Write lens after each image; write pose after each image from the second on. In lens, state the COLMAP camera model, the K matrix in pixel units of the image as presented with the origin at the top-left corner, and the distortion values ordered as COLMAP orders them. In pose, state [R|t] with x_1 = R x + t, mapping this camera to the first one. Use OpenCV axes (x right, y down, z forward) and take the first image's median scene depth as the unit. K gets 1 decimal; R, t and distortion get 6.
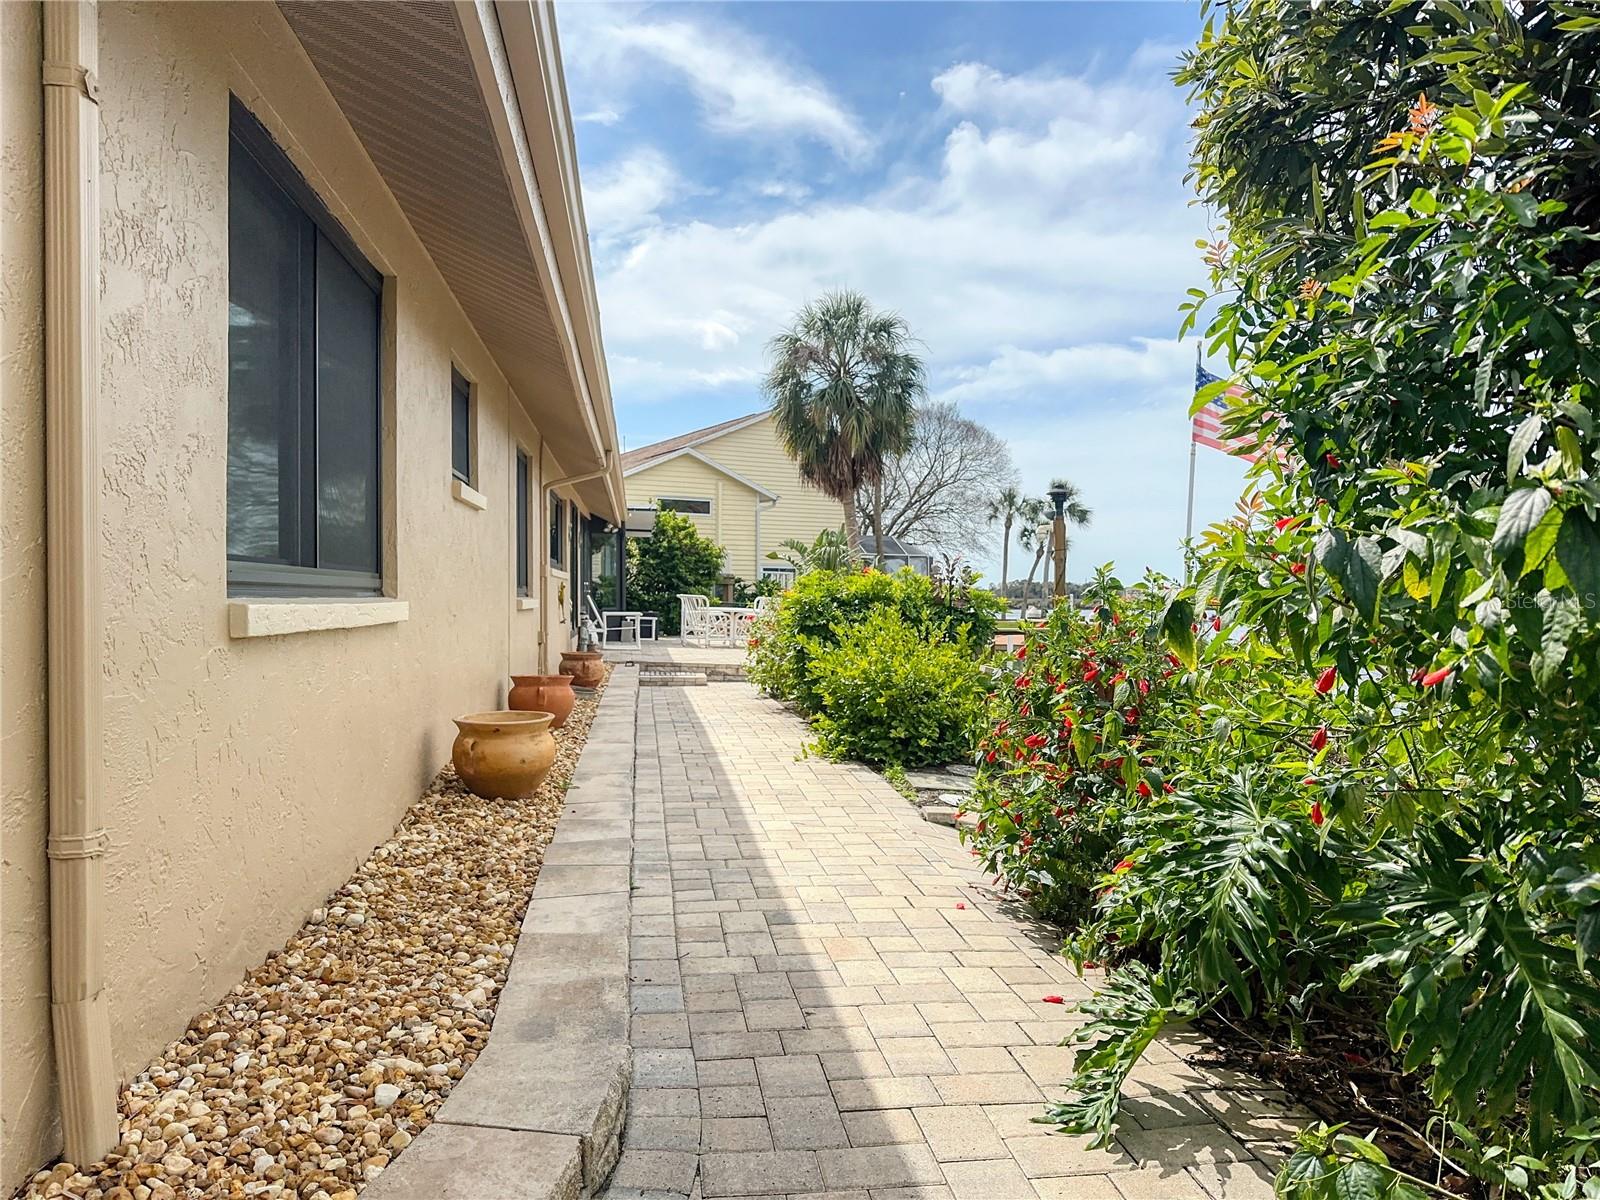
lens RADIAL K [[1135.9, 0, 801.2], [0, 1135.9, 602.8], [0, 0, 1]] dist [-0.003227, -0.030054]
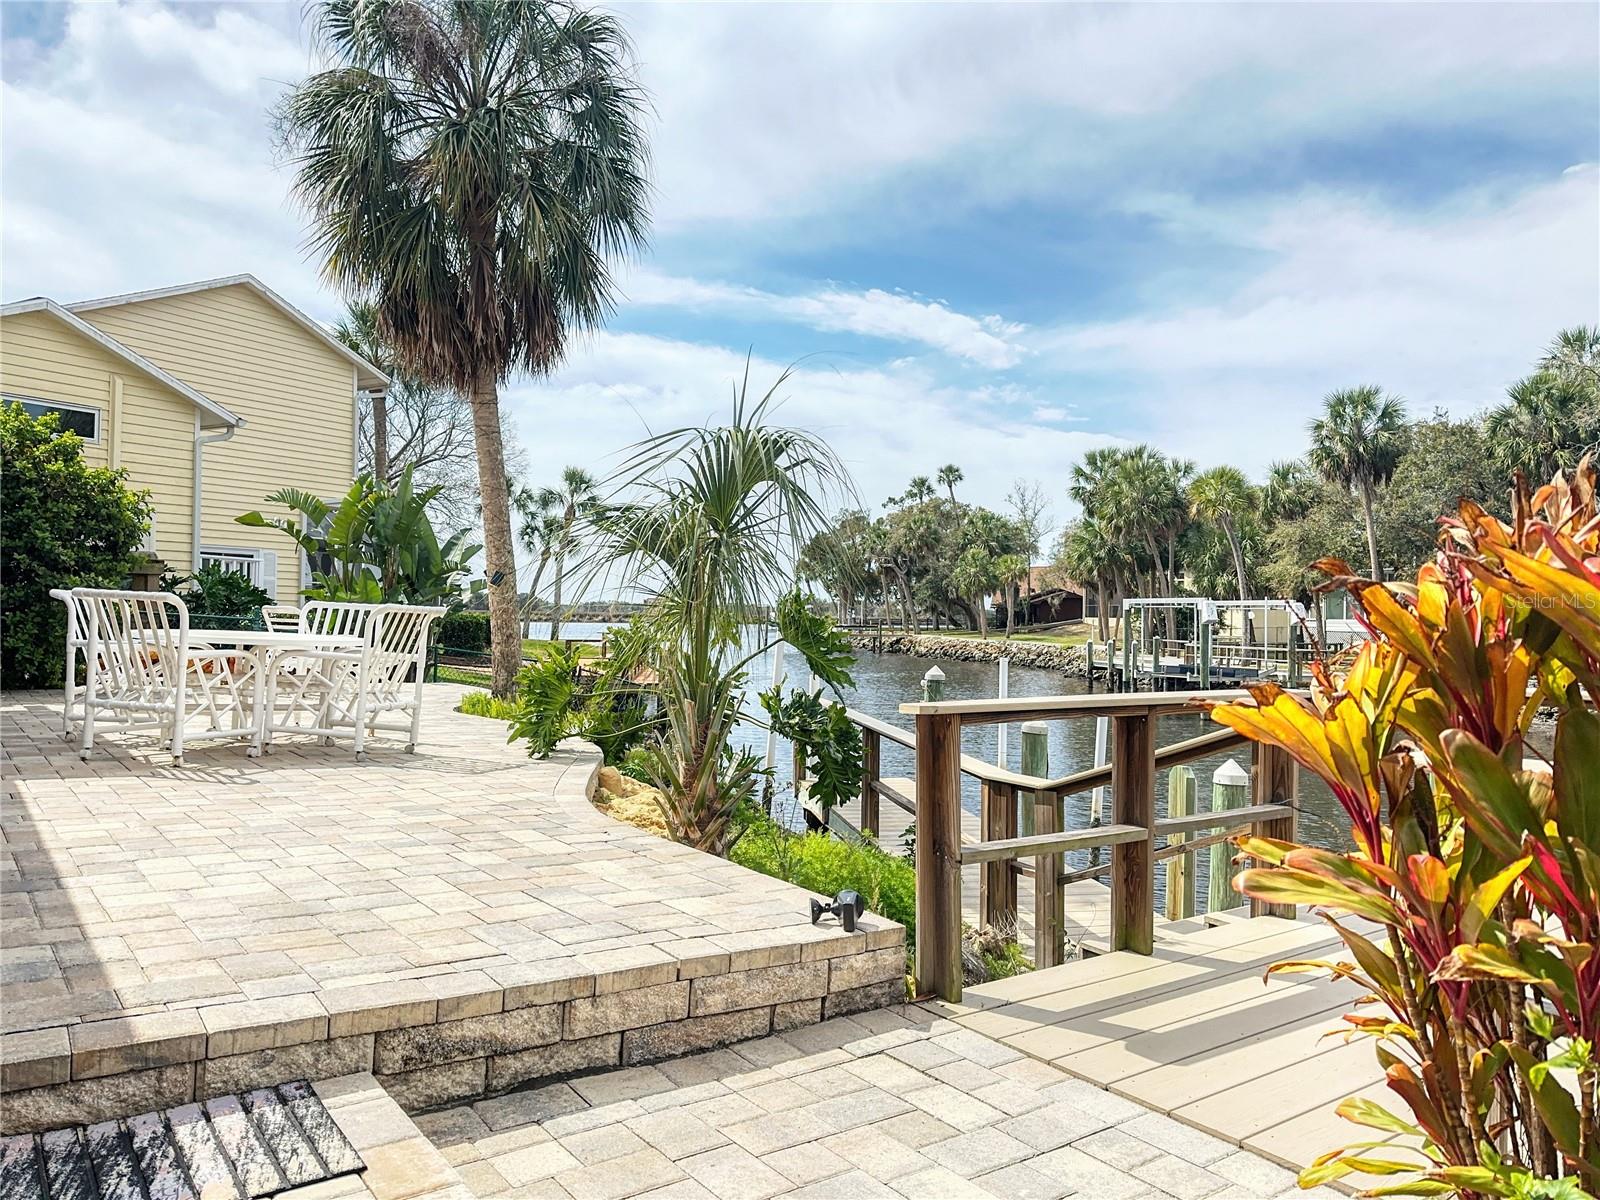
lens RADIAL K [[1118.2, 0, 799.0], [0, 1118.2, 605.7], [0, 0, 1]] dist [0.051159, -0.058866]
pose [[0.870325, 0.018352, 0.492136, -0.028082], [-0.014295, 0.999826, -0.012005, -0.000500], [-0.492270, 0.003413, 0.870436, 0.209743]]
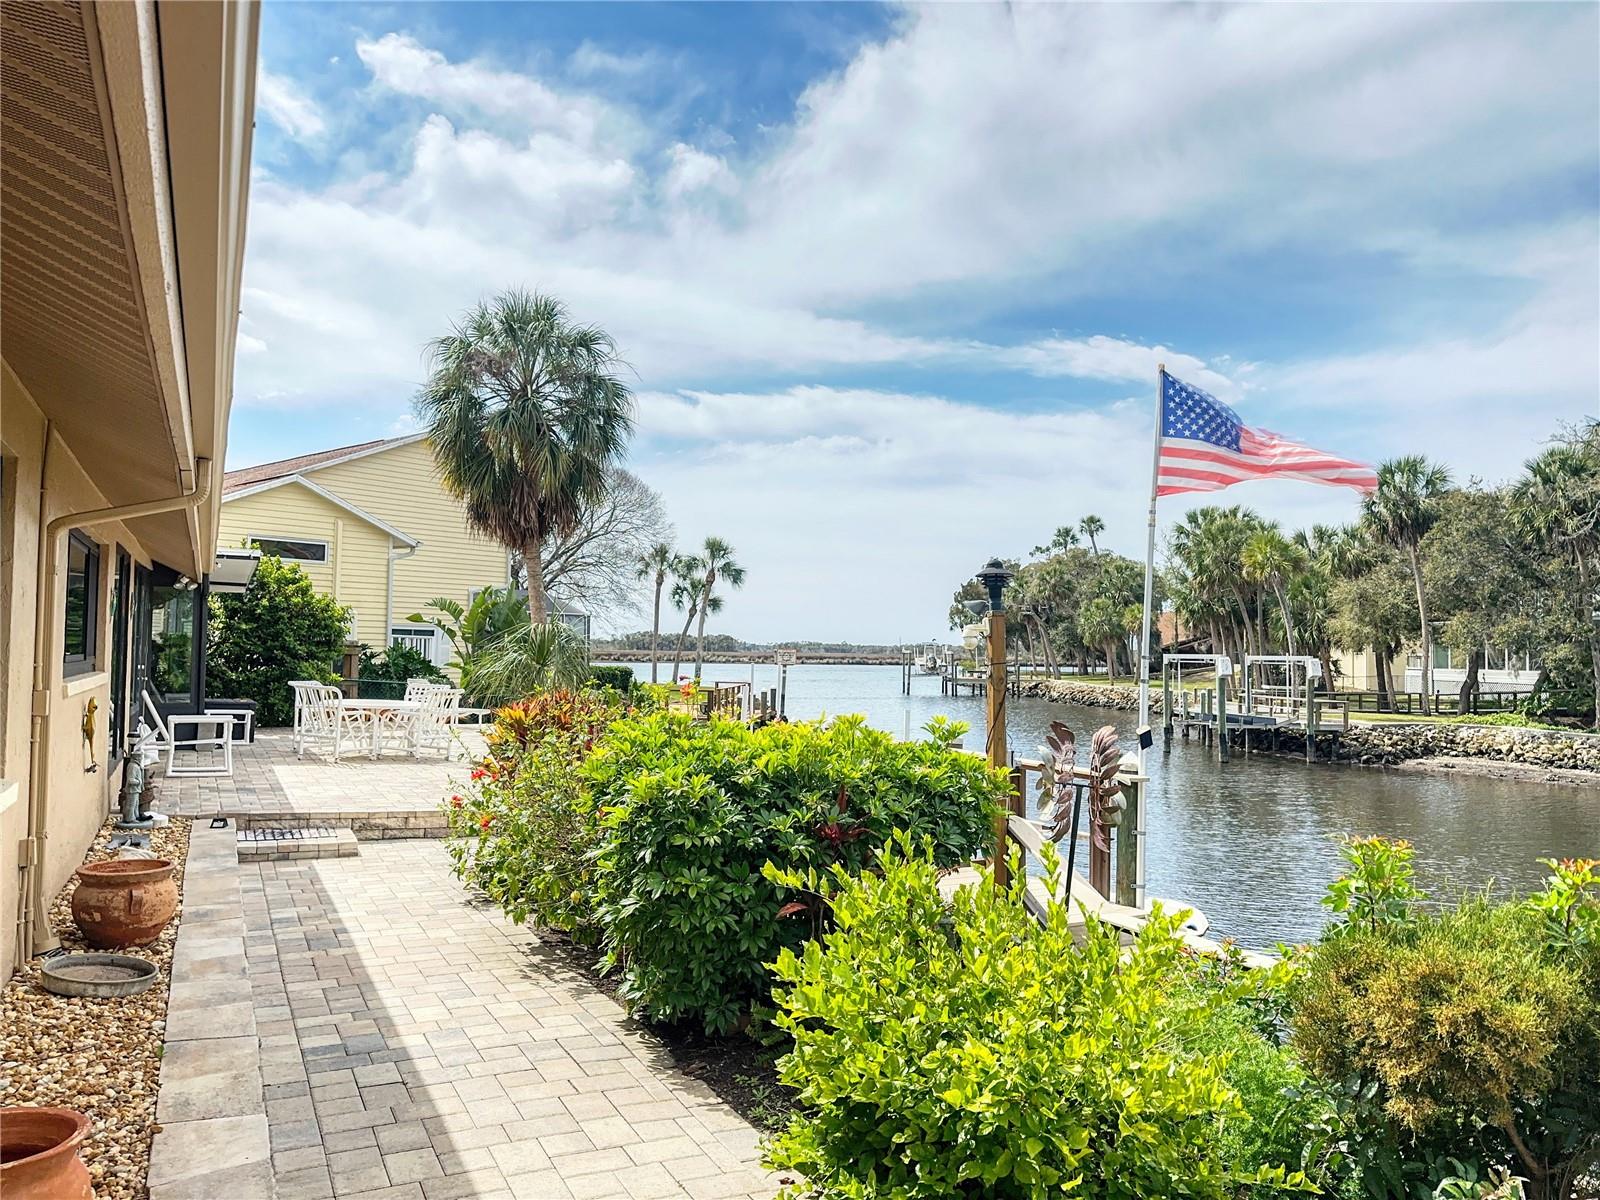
lens RADIAL K [[1118.9, 0, 794.1], [0, 1118.9, 605.5], [0, 0, 1]] dist [0.192977, -0.350033]
pose [[0.945626, 0.028032, 0.324045, -0.015480], [-0.014587, 0.998932, -0.043845, -0.009277], [-0.324928, 0.036734, 0.945025, 0.079684]]
